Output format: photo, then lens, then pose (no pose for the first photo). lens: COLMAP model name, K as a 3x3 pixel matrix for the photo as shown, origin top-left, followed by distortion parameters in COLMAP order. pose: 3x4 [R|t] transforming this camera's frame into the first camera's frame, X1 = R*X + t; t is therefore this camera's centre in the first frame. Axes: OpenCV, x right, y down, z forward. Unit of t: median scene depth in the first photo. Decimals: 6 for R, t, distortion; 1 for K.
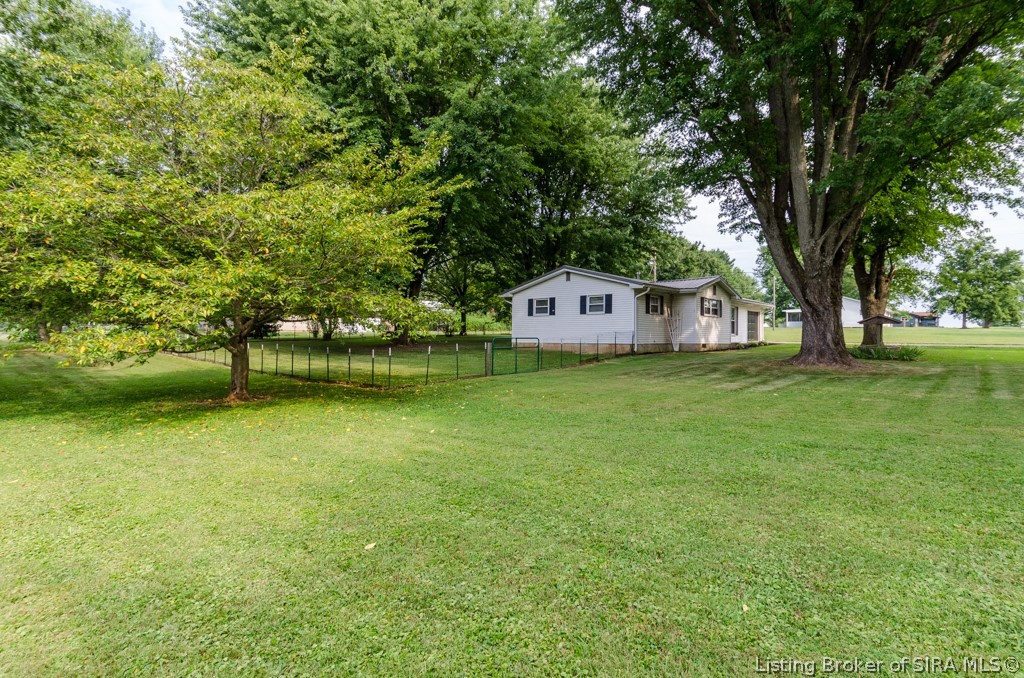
lens RADIAL K [[547.9, 0, 512.5], [0, 547.9, 336.7], [0, 0, 1]] dist [0.007572, -0.001562]
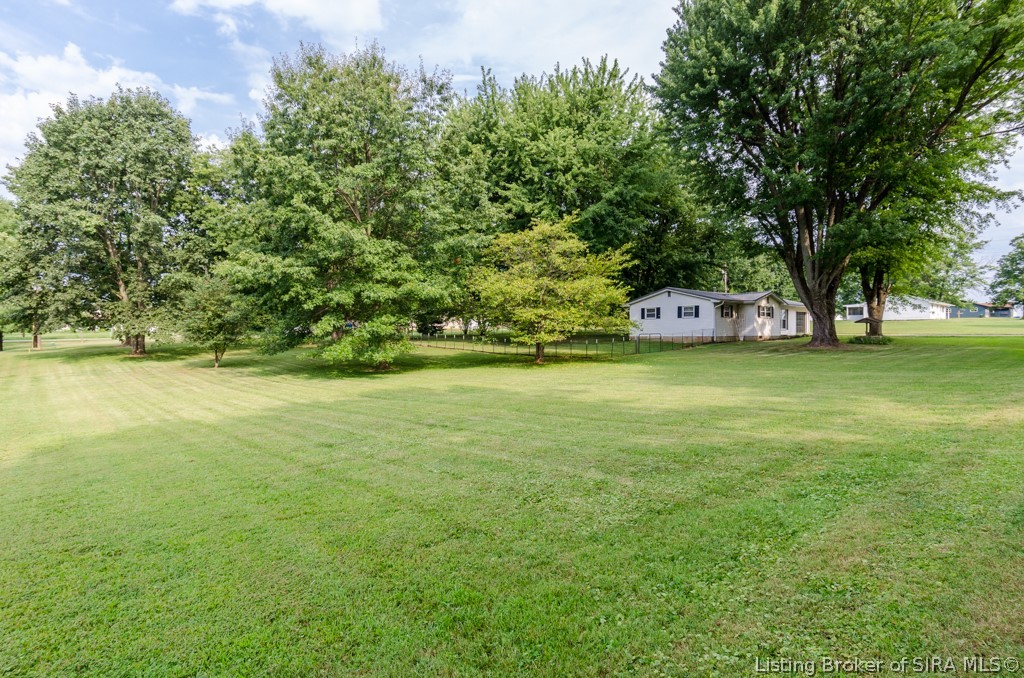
lens RADIAL K [[547.9, 0, 505.5], [0, 547.9, 340.3], [0, 0, 1]] dist [0.007572, -0.001562]
pose [[0.992212, -0.009840, -0.124171, -0.169276], [0.011807, 0.999816, 0.015116, -0.006491], [0.123999, -0.016464, 0.992146, -0.615874]]
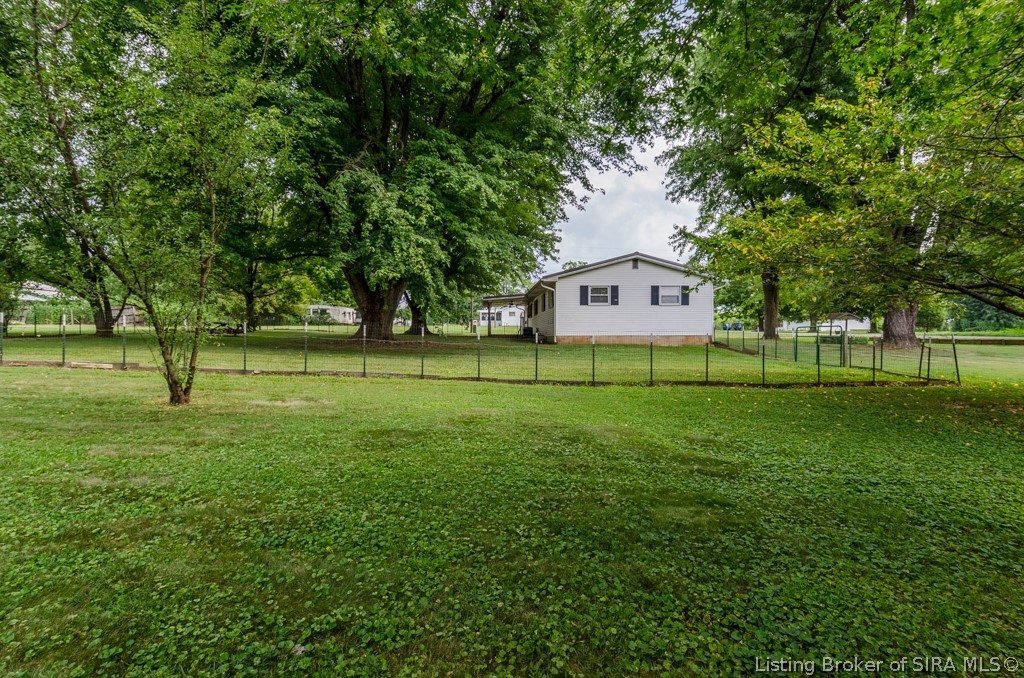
lens RADIAL K [[547.9, 0, 508.9], [0, 547.9, 336.1], [0, 0, 1]] dist [0.007572, -0.001562]
pose [[0.708090, -0.003157, 0.706115, -0.705893], [0.003206, 0.999994, 0.001257, 0.010757], [-0.706115, 0.001374, 0.708096, 0.488217]]
